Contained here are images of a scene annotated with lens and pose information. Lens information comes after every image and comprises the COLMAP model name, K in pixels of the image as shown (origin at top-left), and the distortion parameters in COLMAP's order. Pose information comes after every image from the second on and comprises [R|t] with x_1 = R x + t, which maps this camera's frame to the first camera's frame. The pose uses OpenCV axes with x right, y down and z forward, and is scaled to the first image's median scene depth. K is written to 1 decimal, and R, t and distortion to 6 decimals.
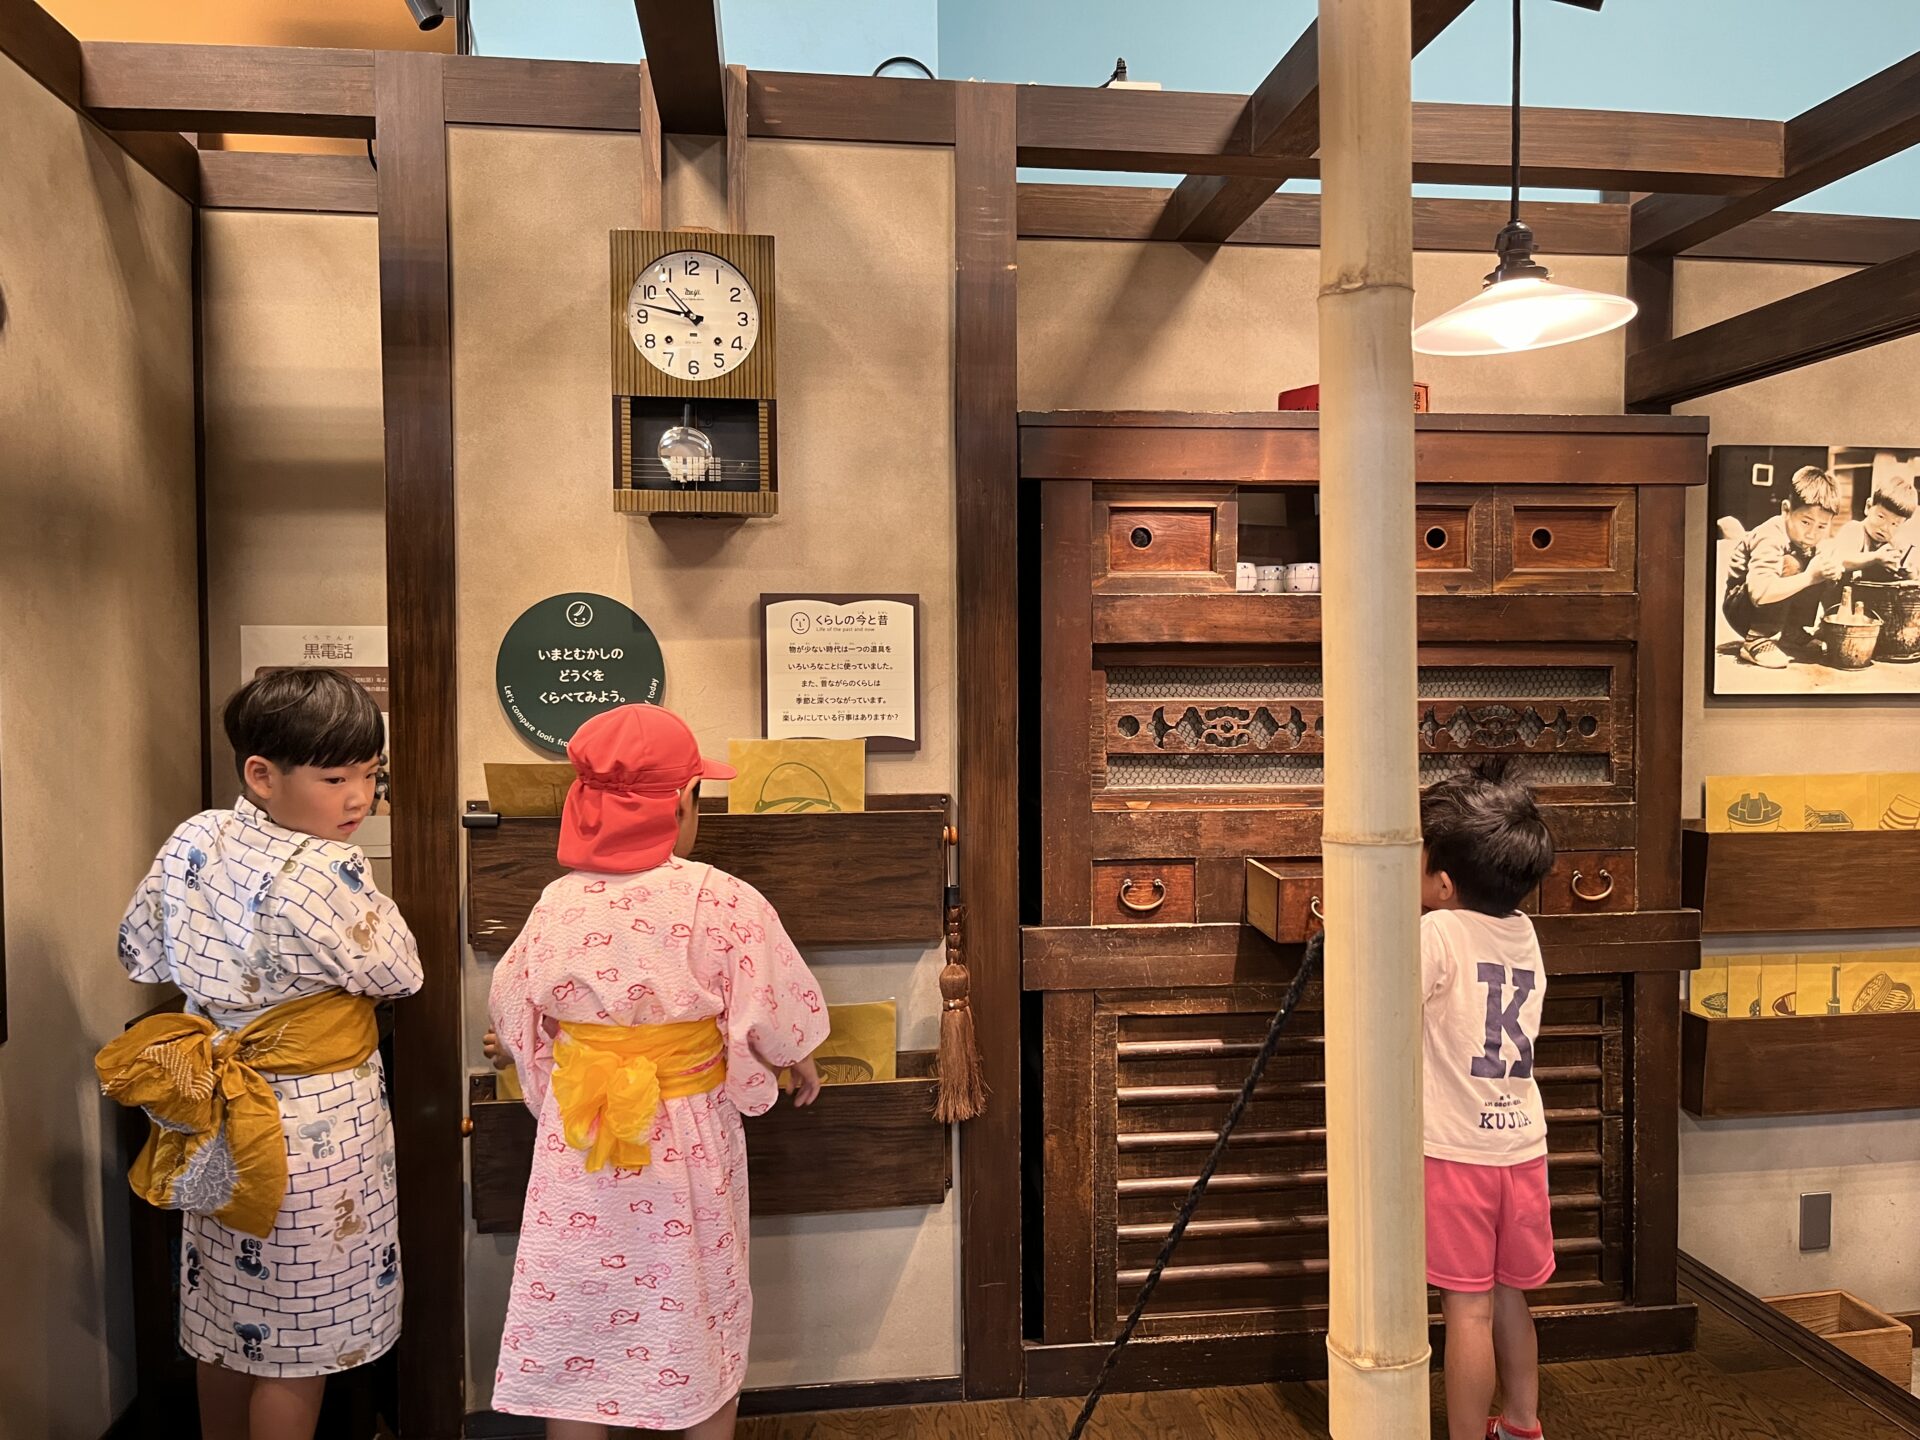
lens RADIAL K [[1465.7, 0, 963.1], [0, 1465.7, 721.6], [0, 0, 1]] dist [0.062072, -0.093038]
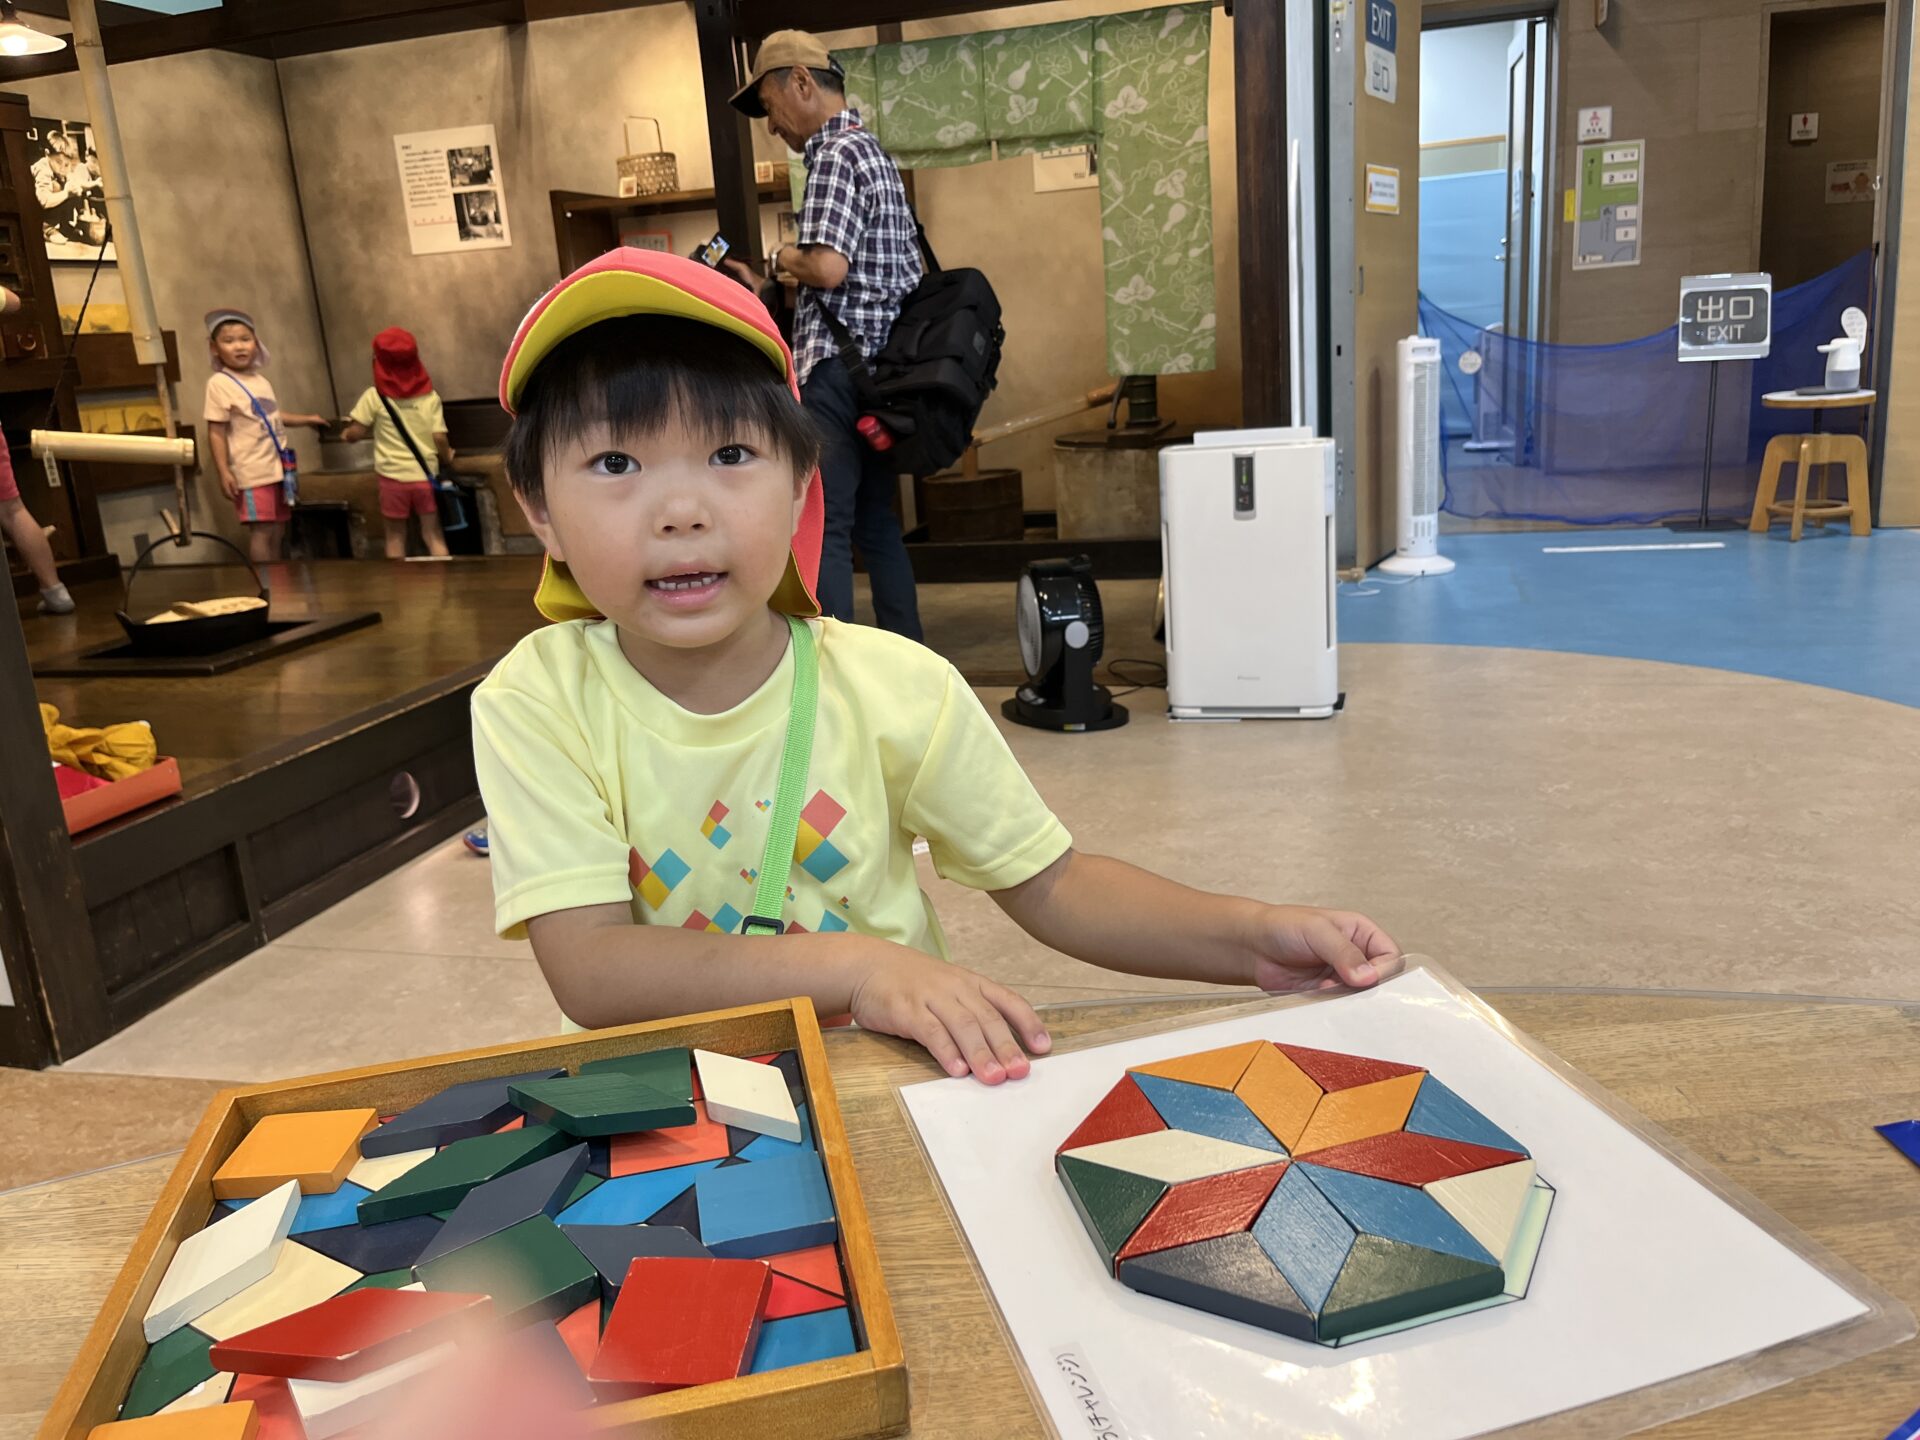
lens RADIAL K [[1465.7, 0, 977.2], [0, 1465.7, 705.8], [0, 0, 1]] dist [0.062072, -0.093038]
pose [[0.381599, -0.253815, 0.888797, -0.949960], [0.098723, 0.967252, 0.233833, 0.241527], [-0.919041, -0.001486, 0.394160, -0.918907]]
